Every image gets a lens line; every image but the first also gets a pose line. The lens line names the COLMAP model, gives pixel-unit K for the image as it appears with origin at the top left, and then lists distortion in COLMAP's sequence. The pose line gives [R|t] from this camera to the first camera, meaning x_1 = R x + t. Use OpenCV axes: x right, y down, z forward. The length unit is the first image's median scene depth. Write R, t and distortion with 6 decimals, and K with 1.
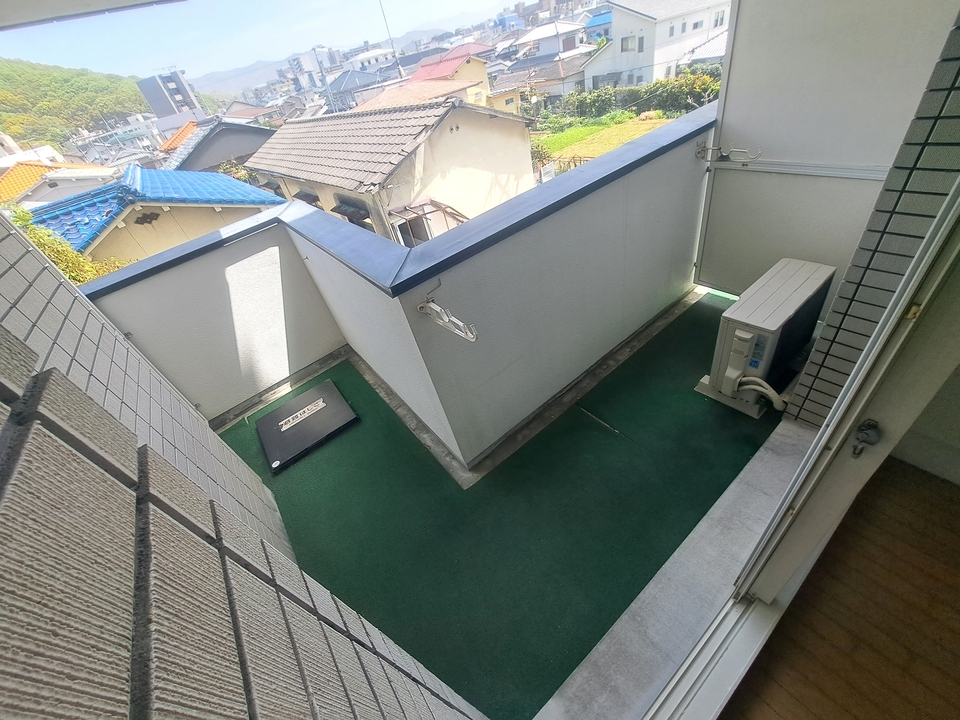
lens RADIAL K [[381.5, 0, 480.0], [0, 381.5, 360.0], [0, 0, 1]] dist [-0.019506, -0.000180]
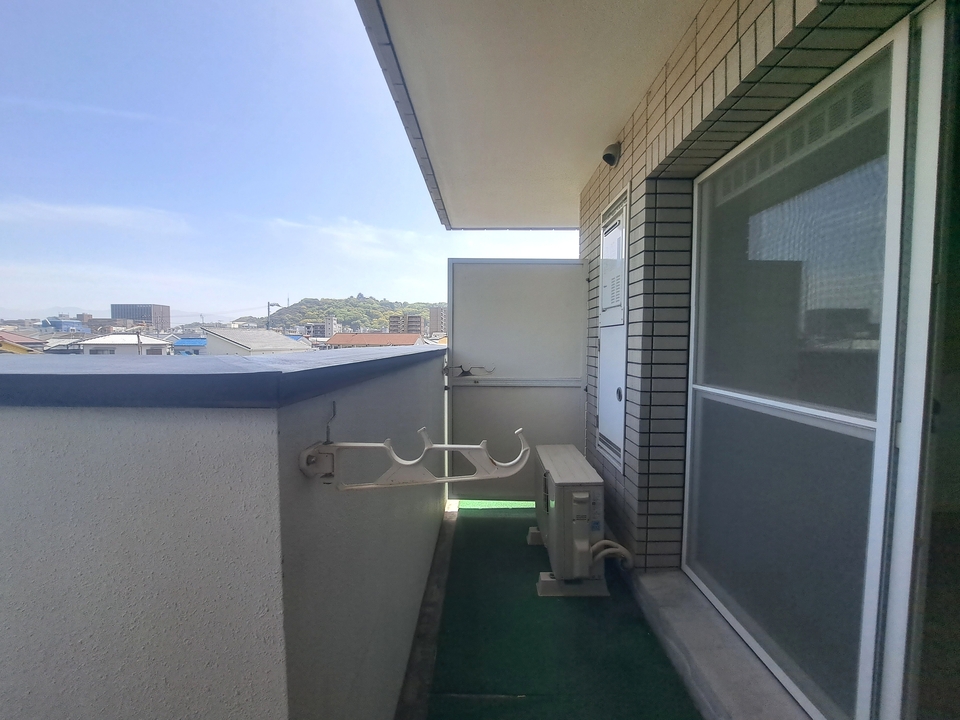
lens RADIAL K [[381.5, 0, 480.0], [0, 381.5, 360.0], [0, 0, 1]] dist [-0.019506, -0.000180]
pose [[0.605195, 0.176505, 0.776264, -0.235156], [0.399332, 0.776244, -0.487831, 0.027740], [-0.688675, 0.605219, 0.399295, 0.423851]]
